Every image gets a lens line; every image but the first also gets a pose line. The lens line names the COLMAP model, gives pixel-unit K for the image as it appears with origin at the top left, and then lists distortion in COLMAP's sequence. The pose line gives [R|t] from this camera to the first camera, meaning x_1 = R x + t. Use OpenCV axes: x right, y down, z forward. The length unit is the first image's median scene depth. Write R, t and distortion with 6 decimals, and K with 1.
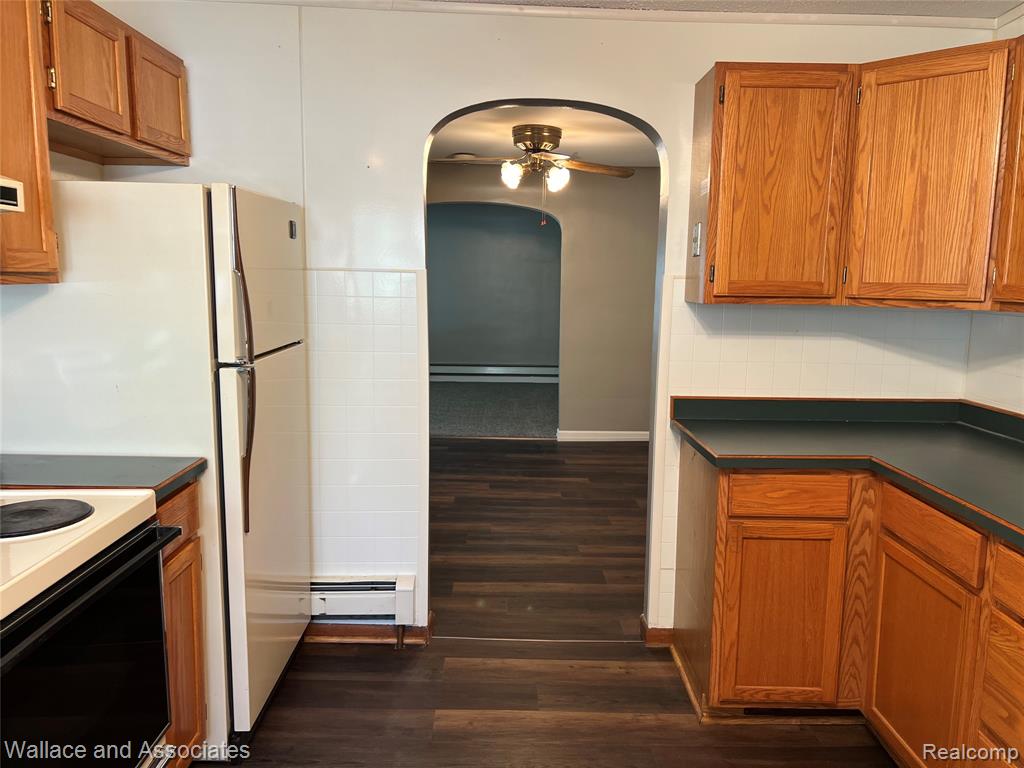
lens RADIAL K [[767.2, 0, 520.4], [0, 767.2, 386.4], [0, 0, 1]] dist [0.052343, -0.058576]
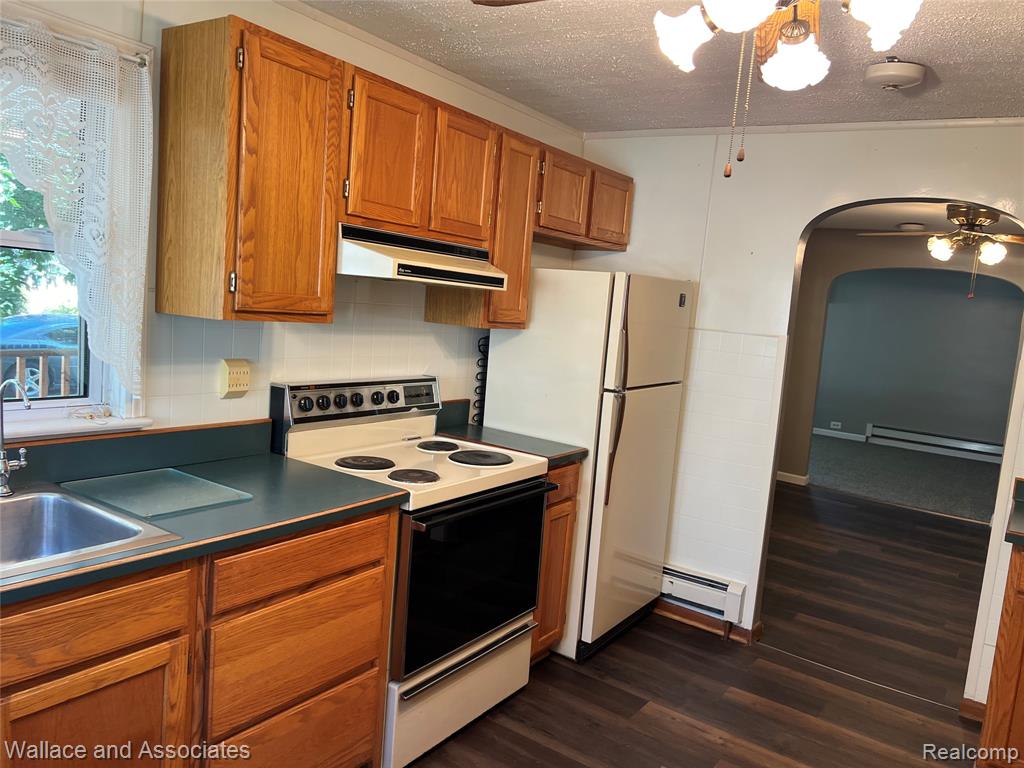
lens RADIAL K [[767.2, 0, 527.1], [0, 767.2, 390.4], [0, 0, 1]] dist [0.052343, -0.058576]
pose [[0.820315, 0.123128, -0.558500, 0.241240], [-0.153682, 0.988089, -0.007889, 0.006247], [0.550876, 0.092303, 0.829467, -0.244647]]
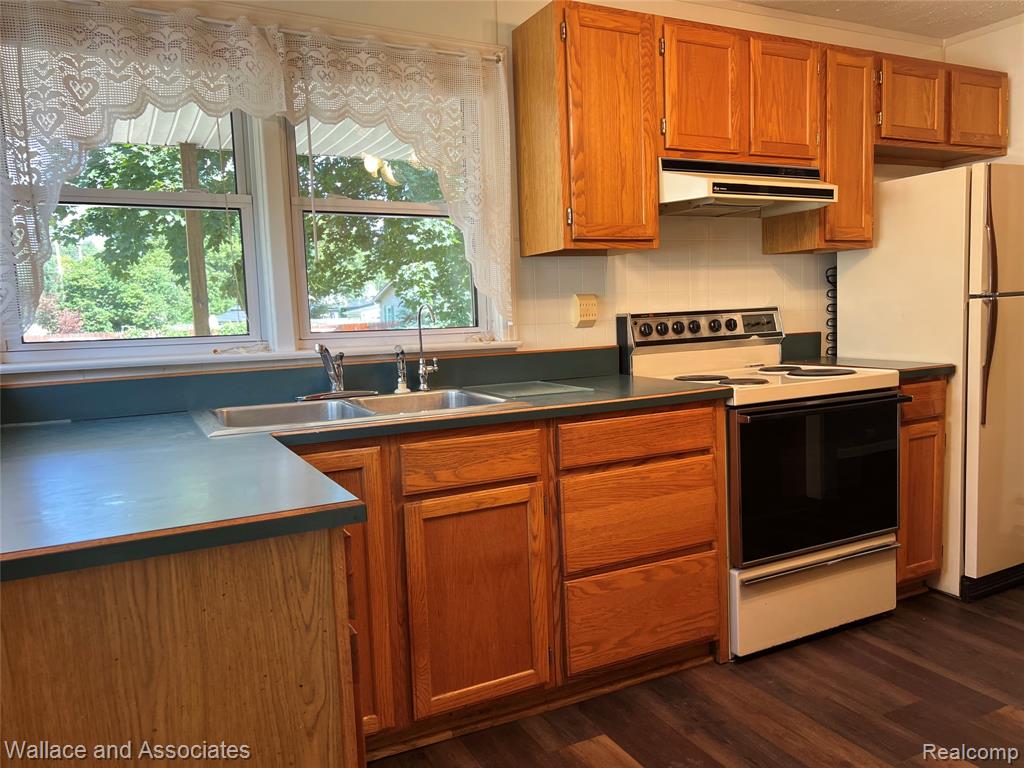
lens RADIAL K [[767.2, 0, 519.6], [0, 767.2, 385.9], [0, 0, 1]] dist [0.052343, -0.058576]
pose [[0.436513, 0.059834, -0.897706, 0.374883], [-0.083518, 0.996173, 0.025786, 0.119413], [0.895813, 0.063719, 0.439839, -0.230321]]
